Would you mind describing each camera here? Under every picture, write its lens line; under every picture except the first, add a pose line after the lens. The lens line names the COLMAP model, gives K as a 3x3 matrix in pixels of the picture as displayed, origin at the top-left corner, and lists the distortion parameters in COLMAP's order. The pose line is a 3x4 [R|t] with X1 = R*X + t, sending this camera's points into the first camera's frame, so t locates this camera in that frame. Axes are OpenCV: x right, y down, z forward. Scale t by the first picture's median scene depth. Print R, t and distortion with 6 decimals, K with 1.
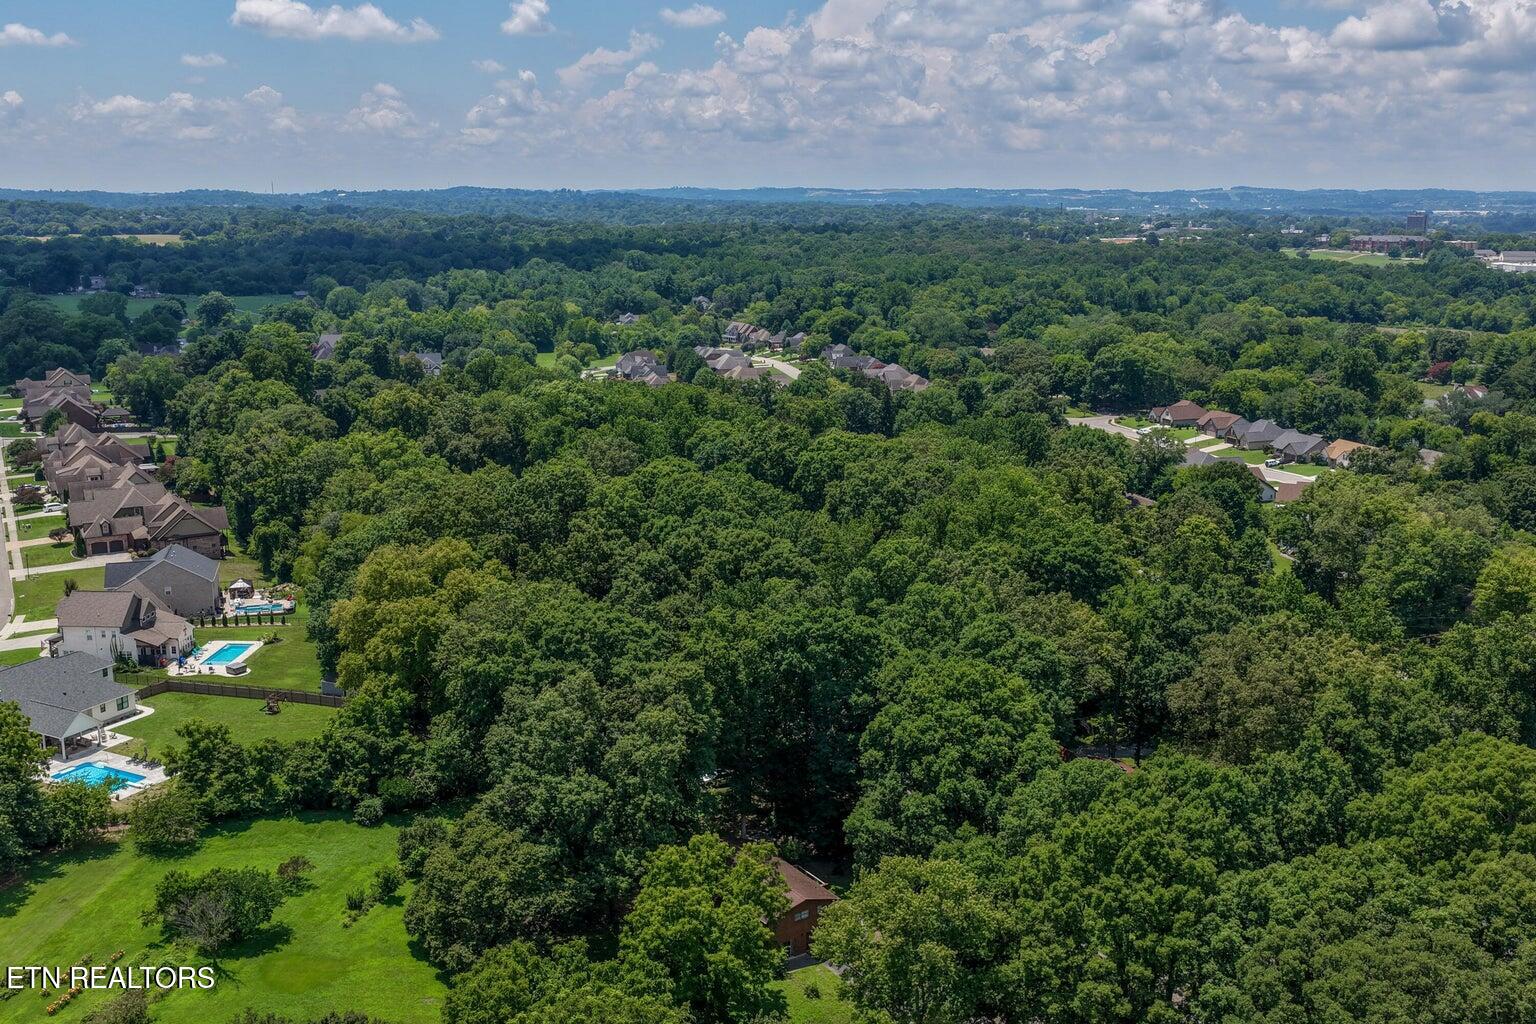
lens RADIAL K [[1431.8, 0, 768.0], [0, 1431.8, 512.0], [0, 0, 1]] dist [-0.016493, 0.041634]
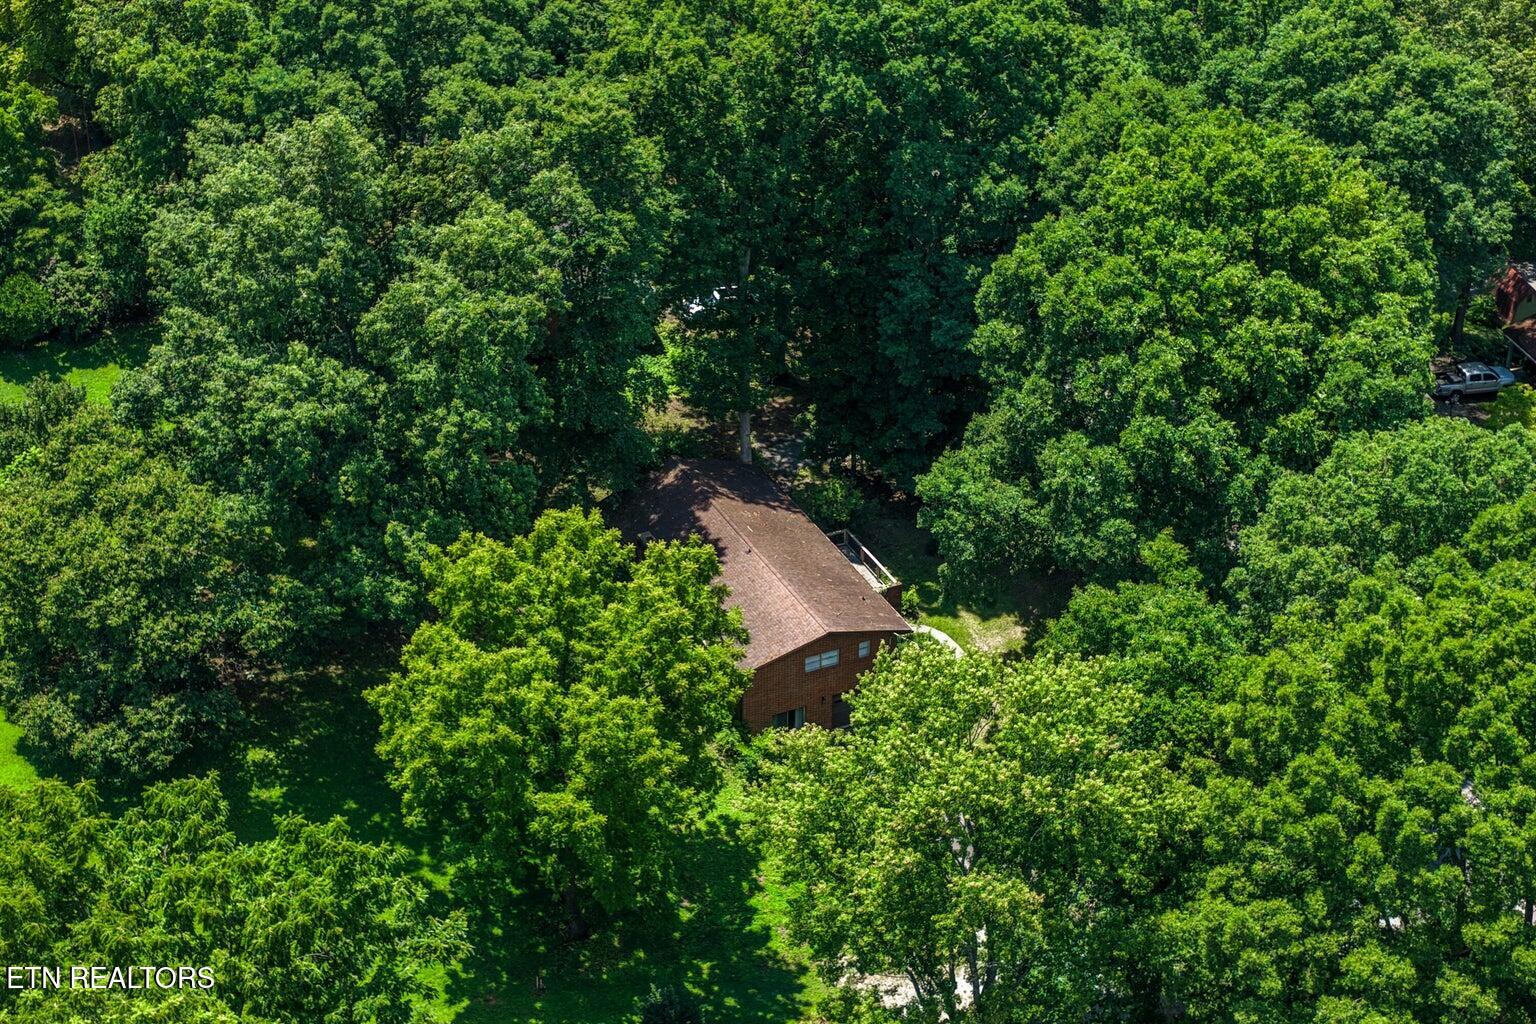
lens RADIAL K [[2702.5, 0, 768.0], [0, 2702.5, 512.0], [0, 0, 1]] dist [-0.034395, 0.298175]
pose [[0.991925, 0.073177, -0.103582, 0.096596], [-0.036053, 0.945750, 0.322890, -0.042879], [0.121591, -0.316549, 0.940751, 0.210170]]
